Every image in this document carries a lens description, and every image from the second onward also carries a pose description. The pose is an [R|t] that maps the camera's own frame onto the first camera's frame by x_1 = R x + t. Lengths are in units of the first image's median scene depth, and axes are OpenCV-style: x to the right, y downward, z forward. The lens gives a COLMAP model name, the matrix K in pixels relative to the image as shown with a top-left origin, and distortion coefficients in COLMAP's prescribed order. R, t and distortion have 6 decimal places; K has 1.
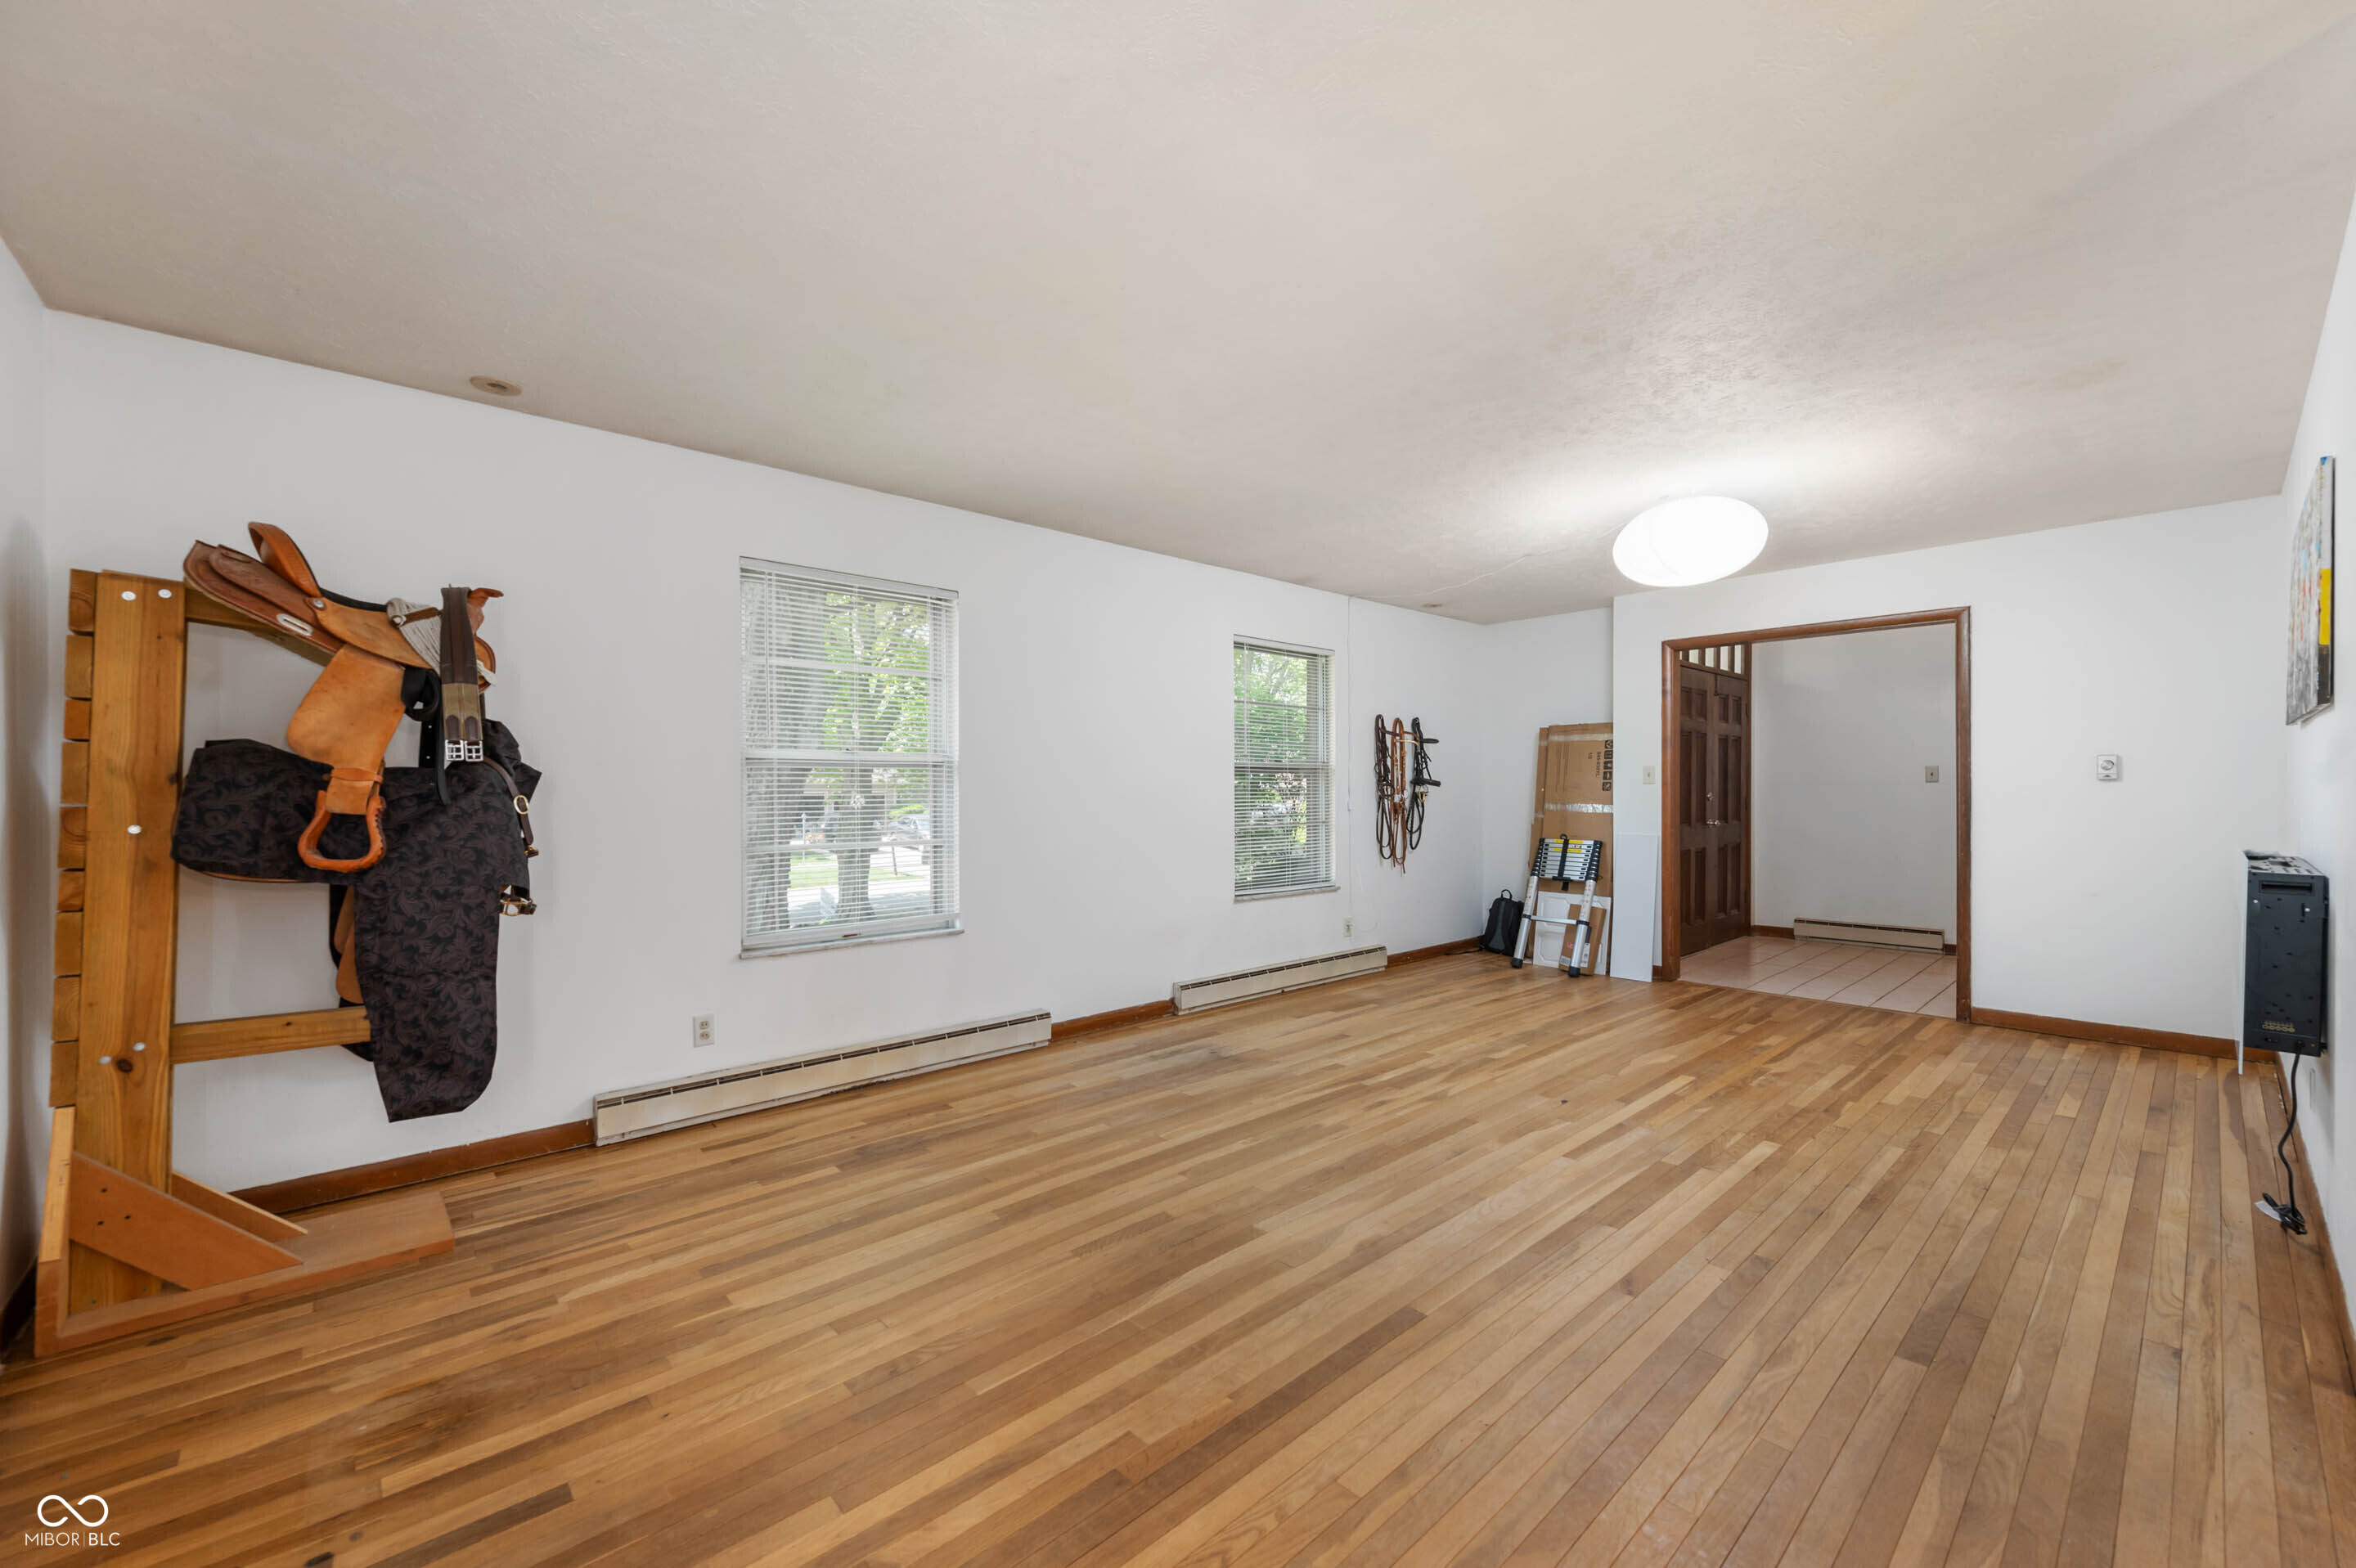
lens RADIAL K [[933.6, 0, 1178.9], [0, 933.6, 782.9], [0, 0, 1]] dist [0.001935, -0.000185]
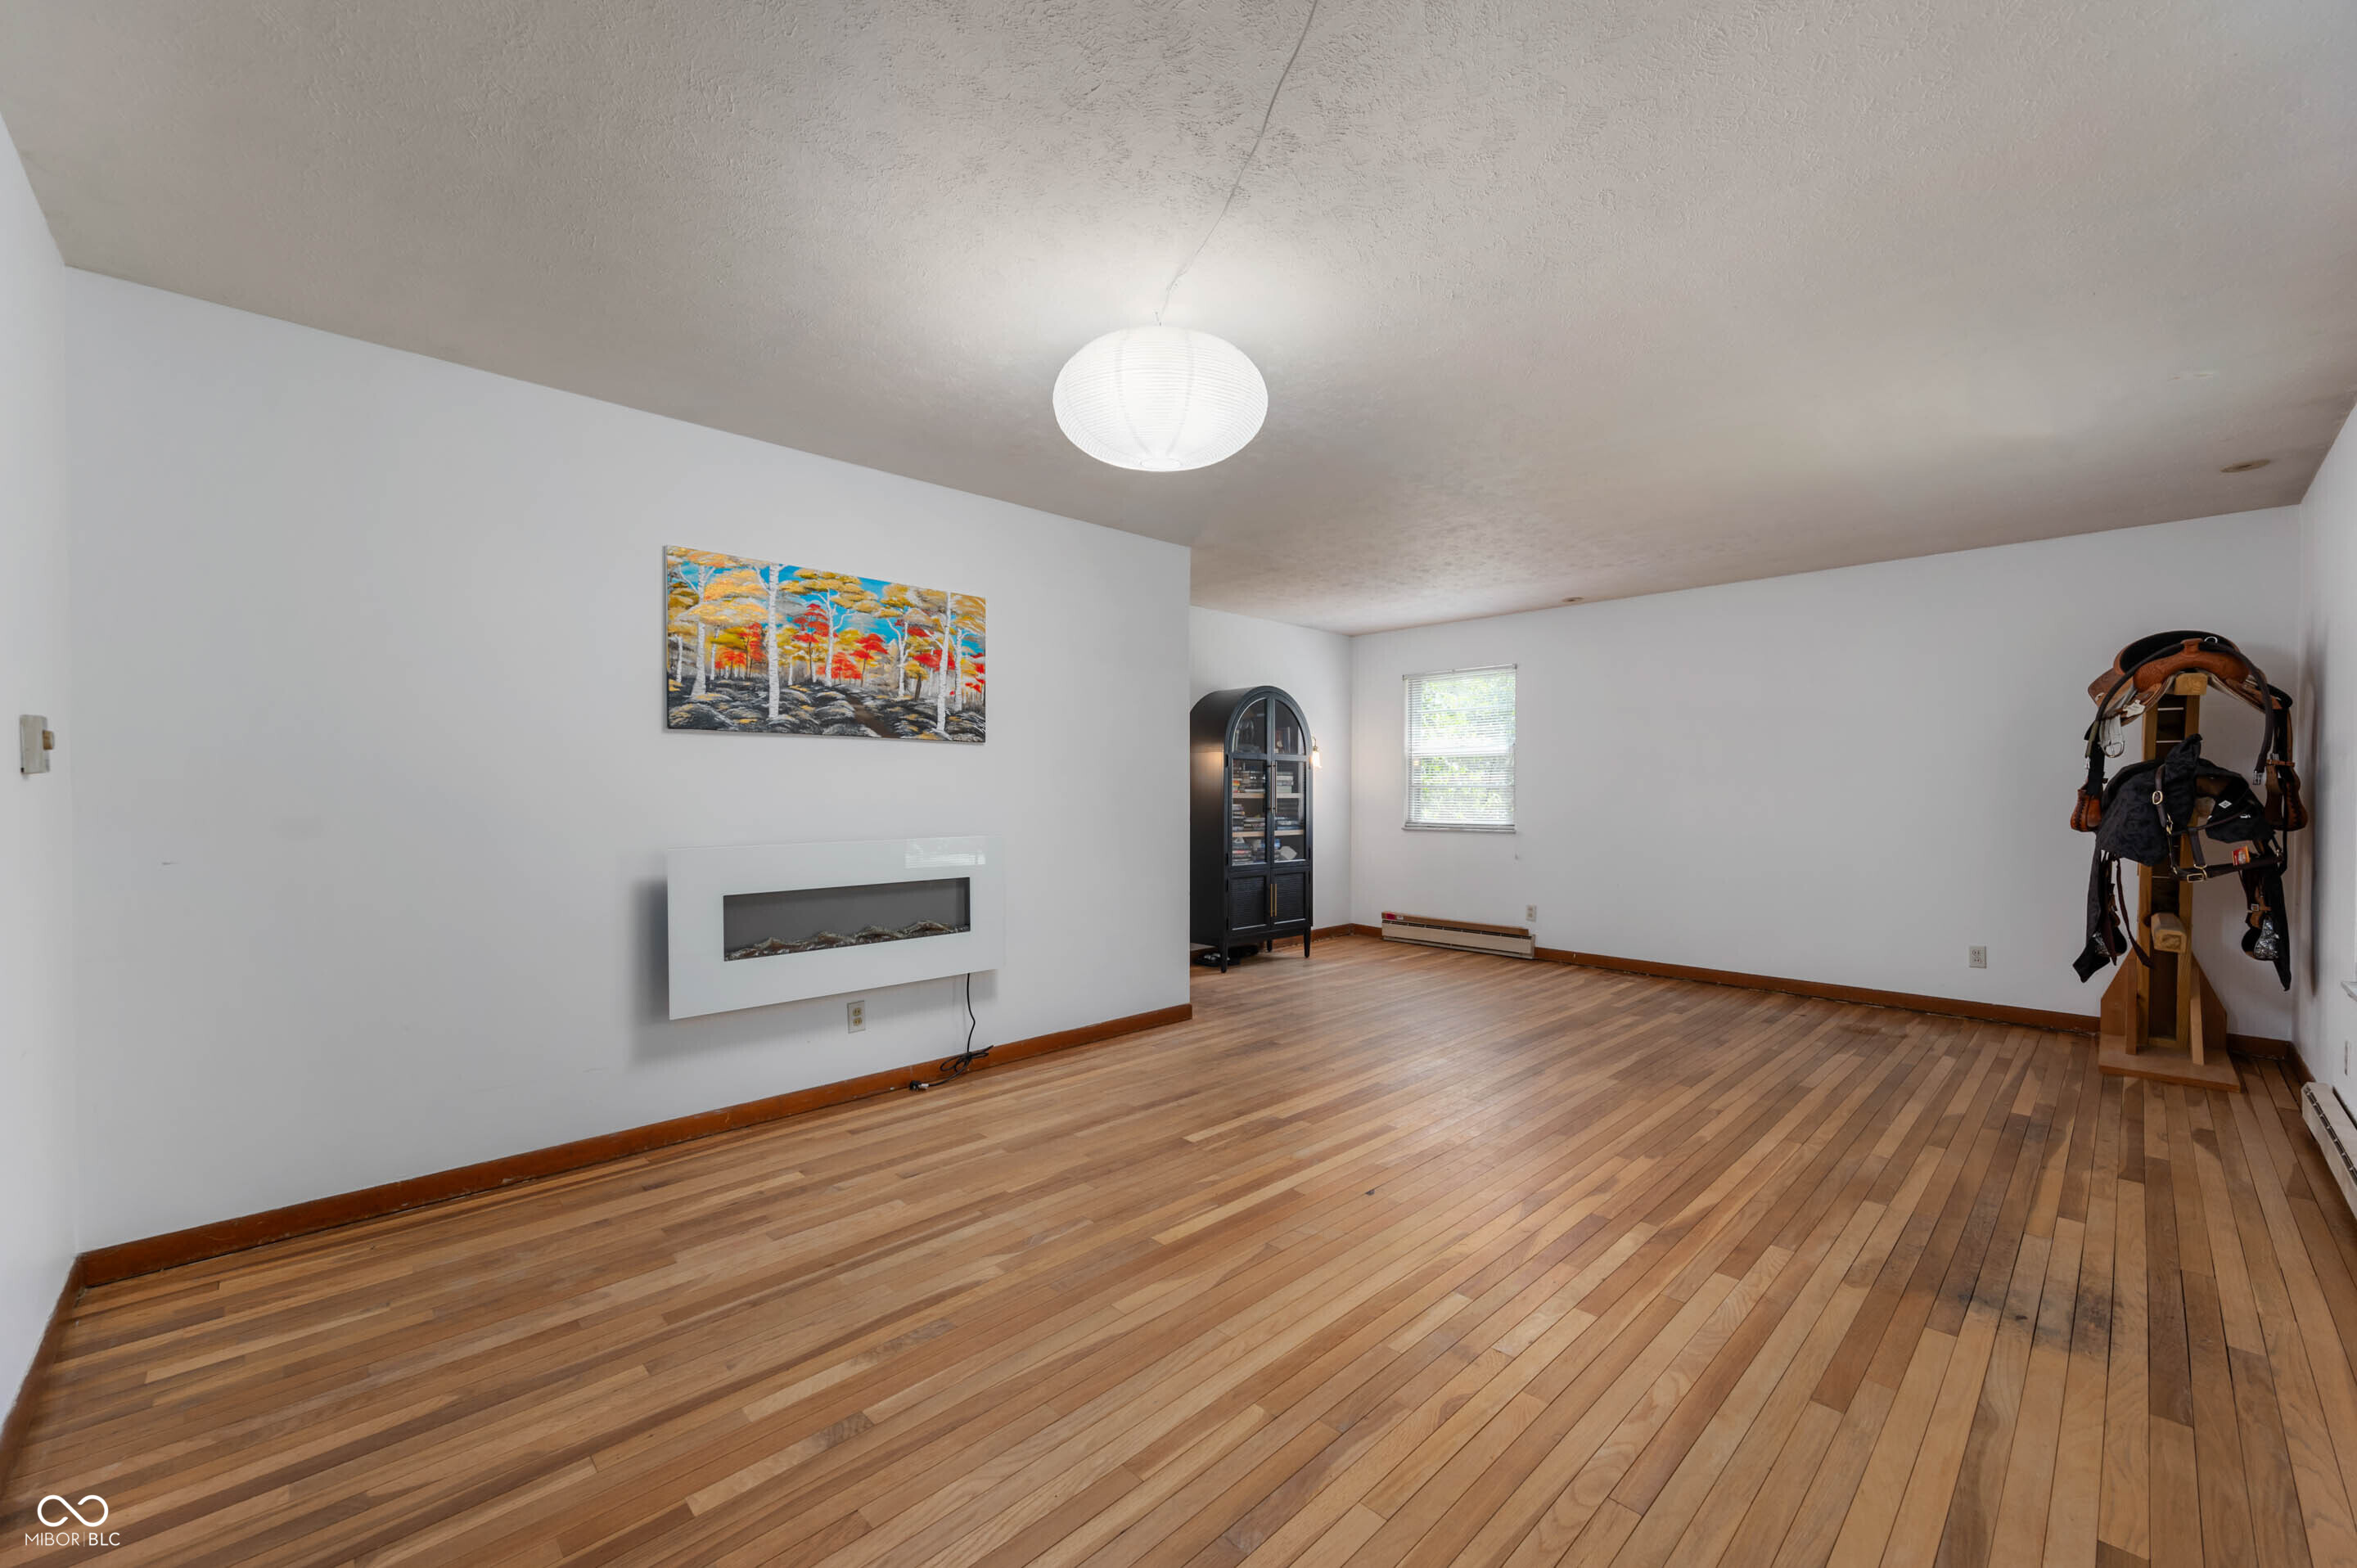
lens RADIAL K [[934.0, 0, 1177.2], [0, 934.0, 790.3], [0, 0, 1]] dist [0.001935, -0.000185]
pose [[-0.999475, 0.004175, -0.032129, 0.653767], [0.004317, 0.999981, -0.004329, 0.010281], [0.032110, -0.004465, -0.999474, 1.941911]]
